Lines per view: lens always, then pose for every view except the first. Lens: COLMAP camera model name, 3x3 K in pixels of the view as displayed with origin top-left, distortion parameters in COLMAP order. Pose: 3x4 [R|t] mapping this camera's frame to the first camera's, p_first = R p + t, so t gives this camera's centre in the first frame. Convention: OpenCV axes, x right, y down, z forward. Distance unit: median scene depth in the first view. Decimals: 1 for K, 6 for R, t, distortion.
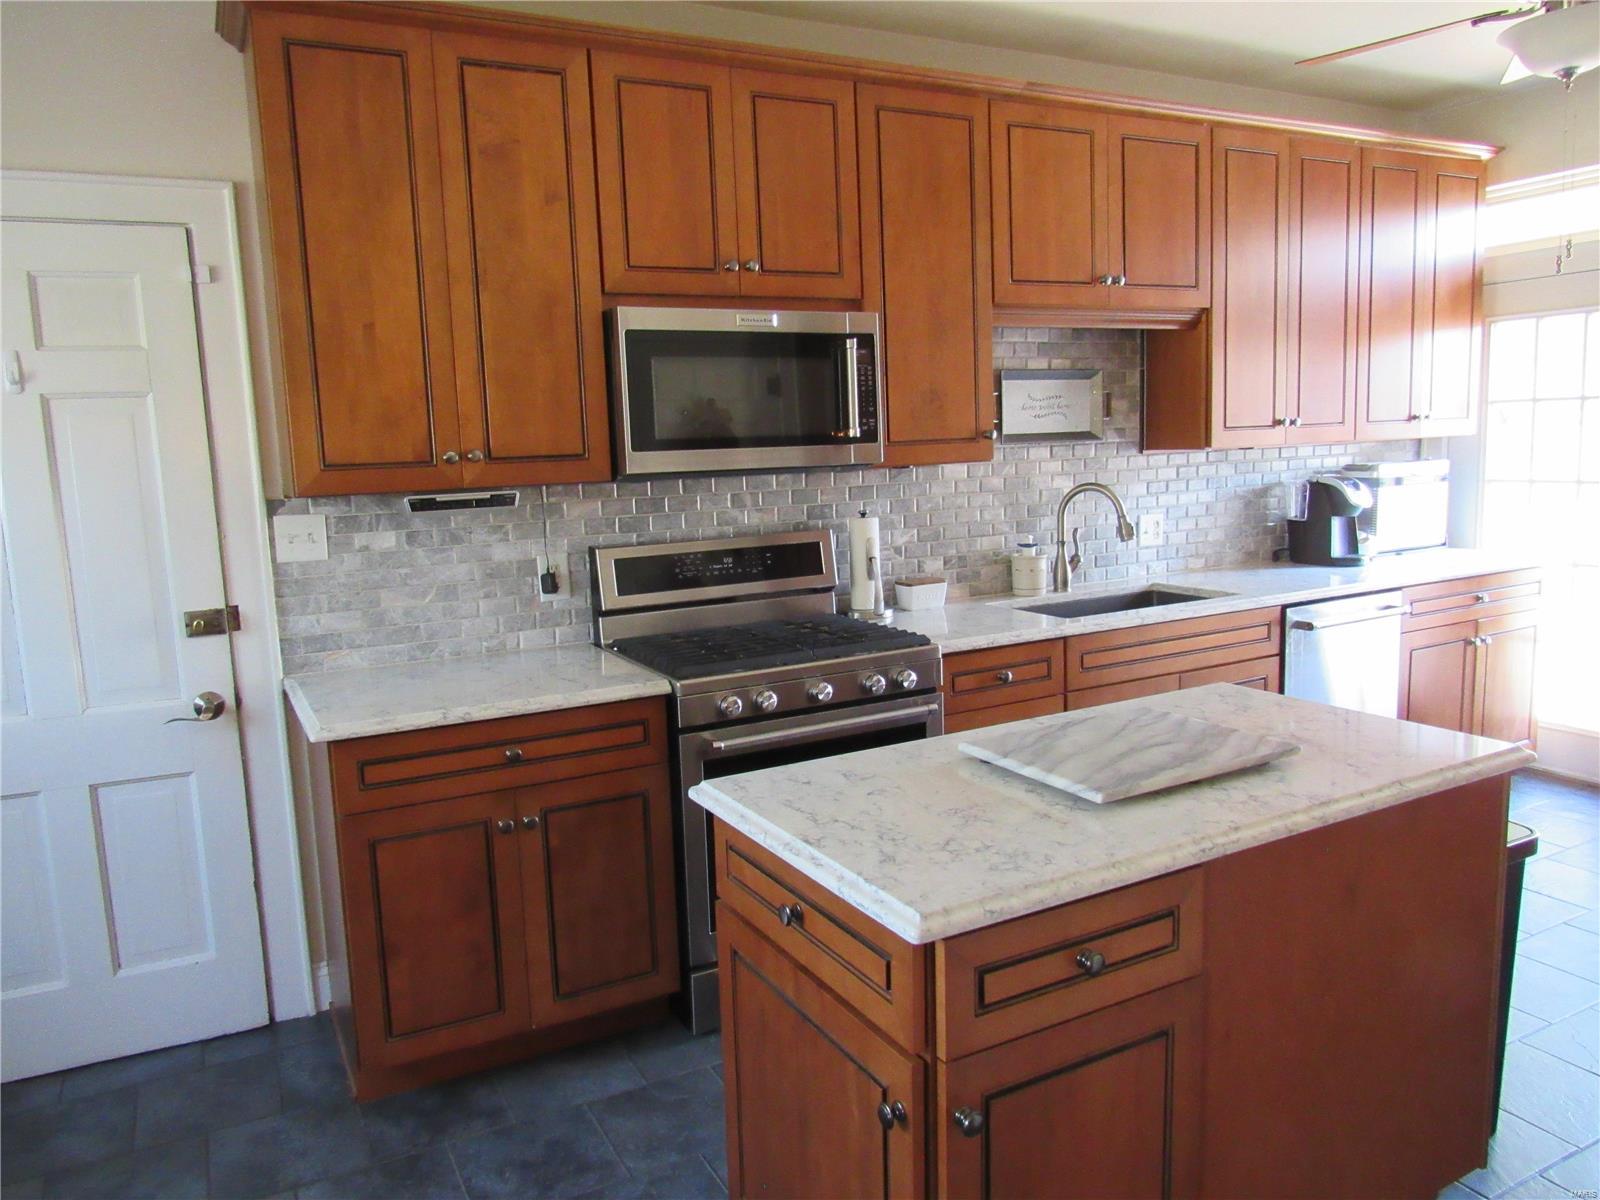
lens RADIAL K [[1145.0, 0, 807.5], [0, 1145.0, 599.8], [0, 0, 1]] dist [-0.016620, 0.000261]
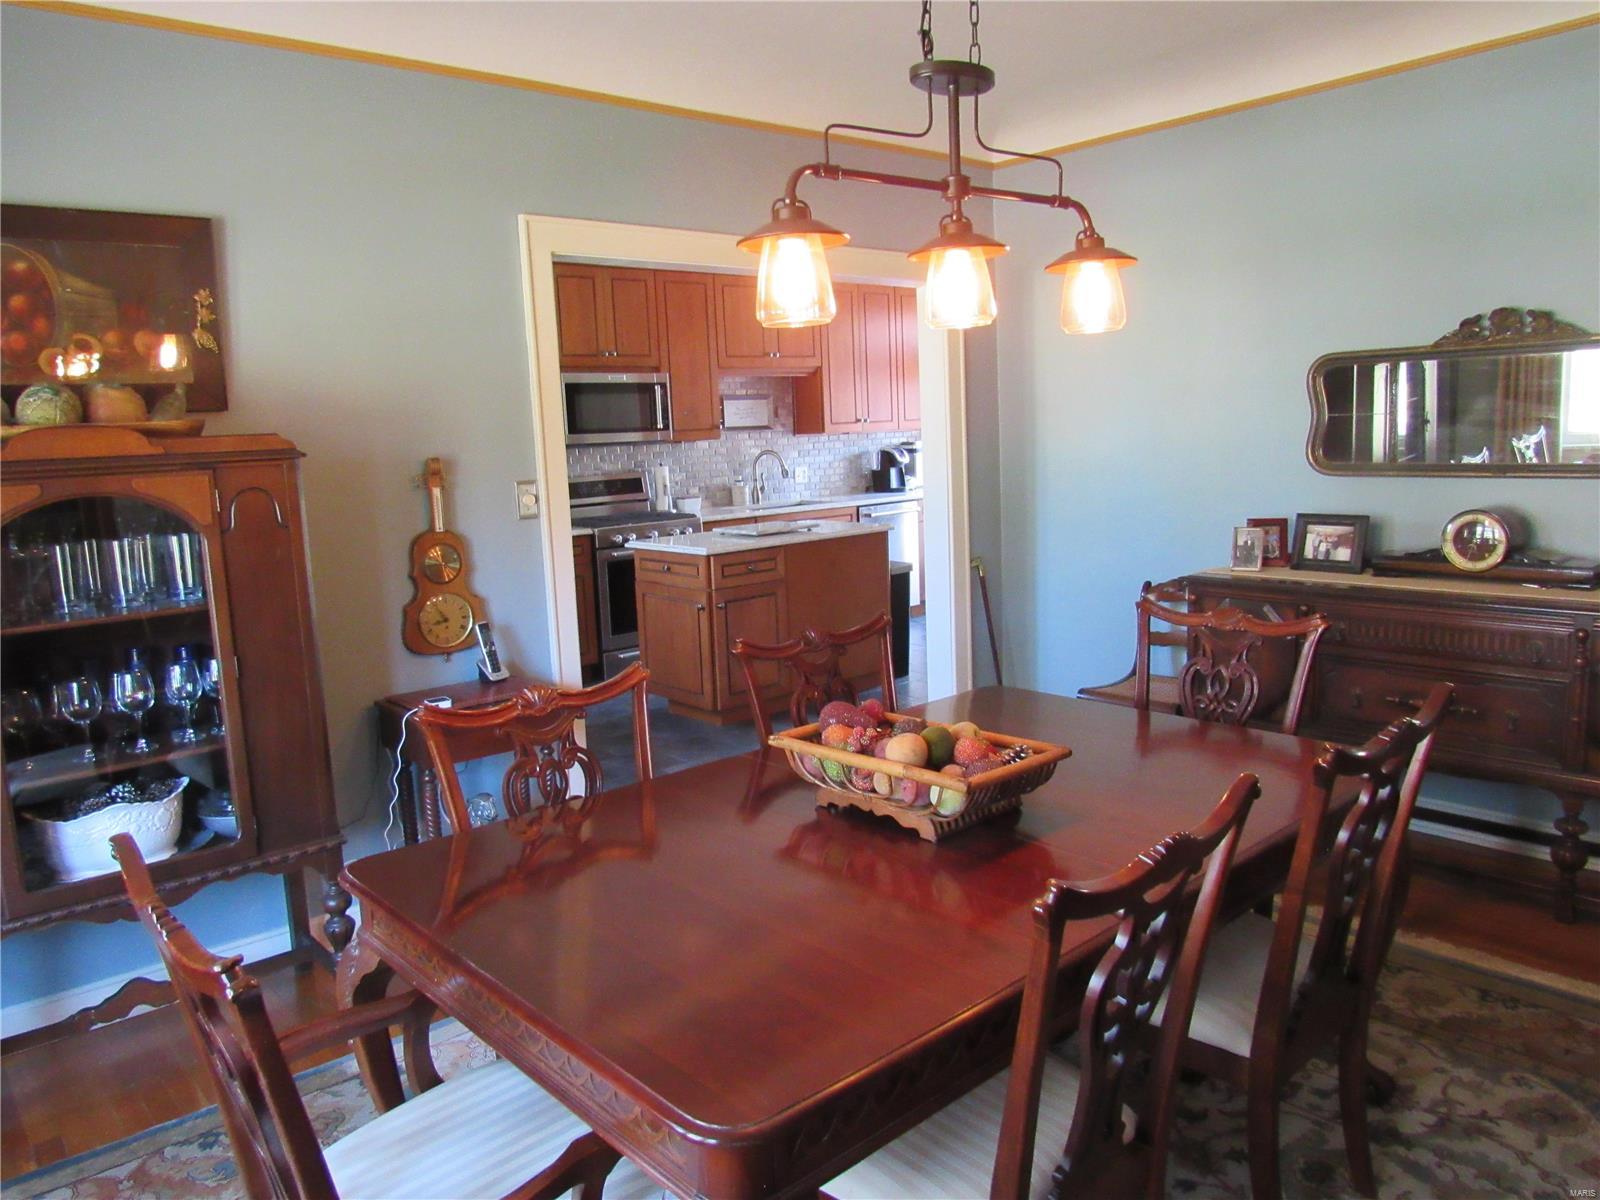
lens RADIAL K [[1145.0, 0, 807.5], [0, 1145.0, 599.8], [0, 0, 1]] dist [-0.016620, 0.000261]
pose [[0.972433, -0.036603, 0.230291, -0.172623], [0.035137, 0.999328, 0.010464, 0.151937], [-0.230519, -0.002084, 0.973066, -1.051973]]
